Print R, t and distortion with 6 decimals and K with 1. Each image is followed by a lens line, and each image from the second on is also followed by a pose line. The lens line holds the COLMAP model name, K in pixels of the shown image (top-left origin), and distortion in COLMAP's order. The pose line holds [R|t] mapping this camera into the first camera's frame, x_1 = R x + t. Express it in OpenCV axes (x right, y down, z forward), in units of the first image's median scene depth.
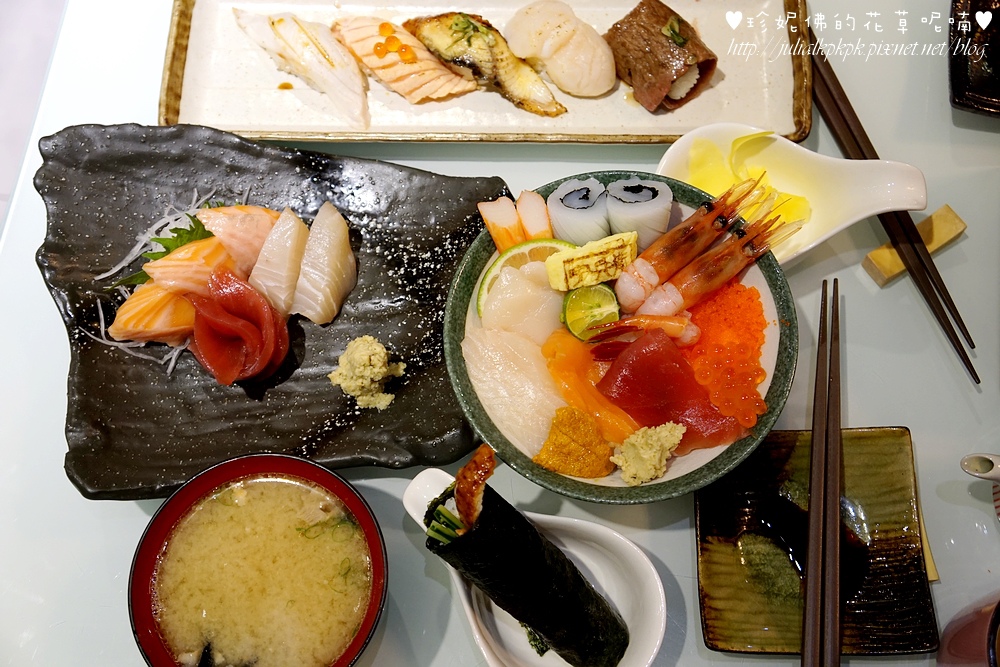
lens RADIAL K [[1192.3, 0, 502.6], [0, 1192.3, 334.3], [0, 0, 1]] dist [0.038012, 0.000000]
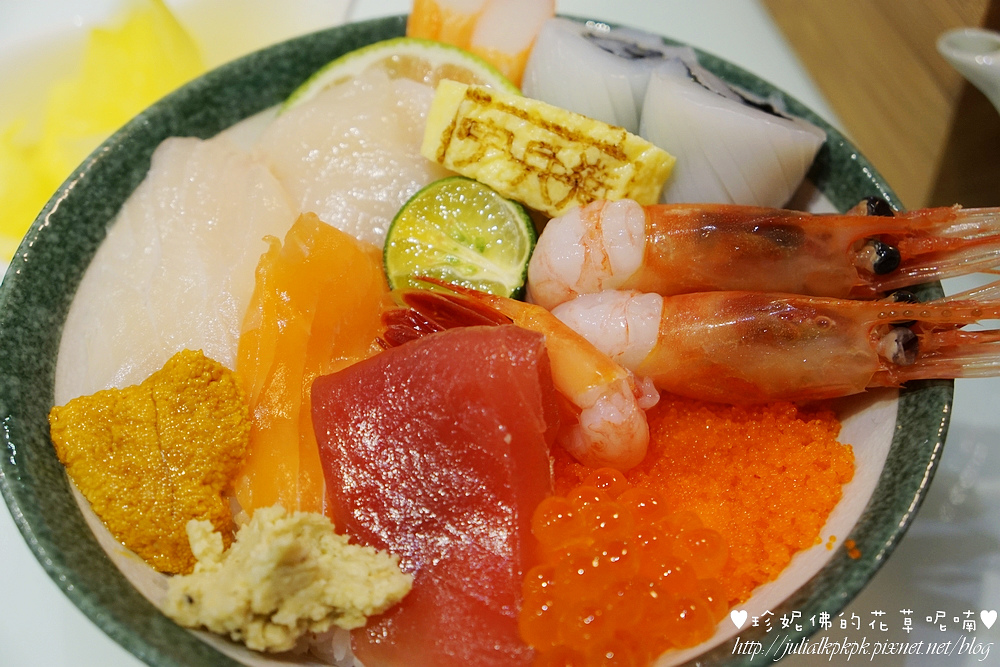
lens RADIAL K [[1486.7, 0, 503.5], [0, 1486.7, 336.4], [0, 0, 1]] dist [0.163367, 0.000000]
pose [[0.751475, 0.534804, -0.386355, 0.290487], [-0.628622, 0.758179, -0.173201, 0.077827], [0.200298, 0.373027, 0.905942, 0.574747]]
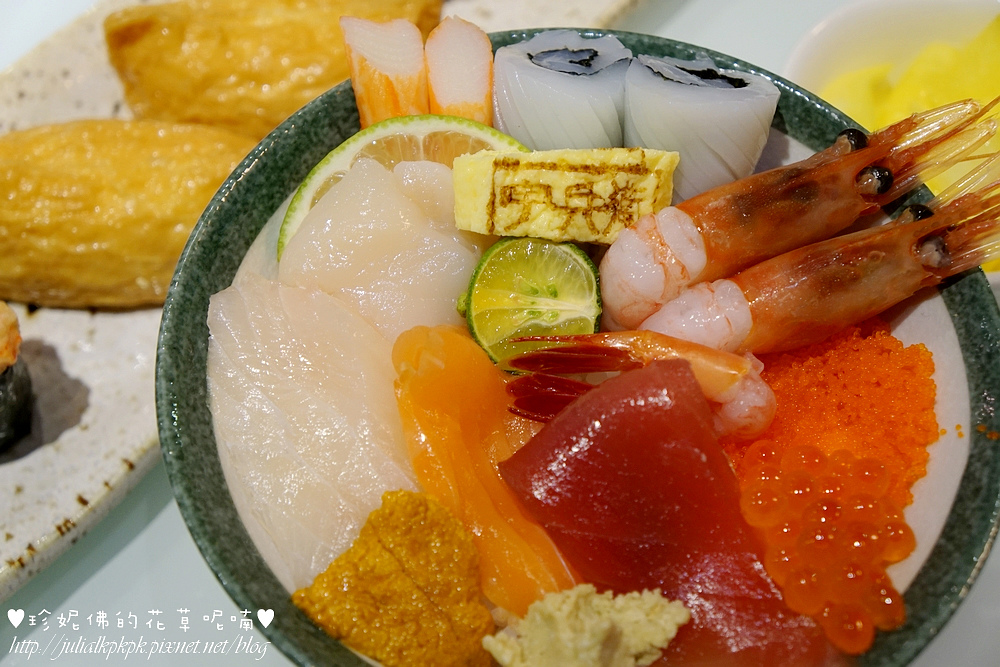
lens RADIAL K [[1695.9, 0, 494.0], [0, 1695.9, 331.8], [0, 0, 1]] dist [0.202811, 0.000000]
pose [[0.969903, 0.239526, -0.043771, 0.090249], [-0.243429, 0.949765, -0.196695, 0.113092], [-0.005541, 0.201431, 0.979487, 0.414782]]
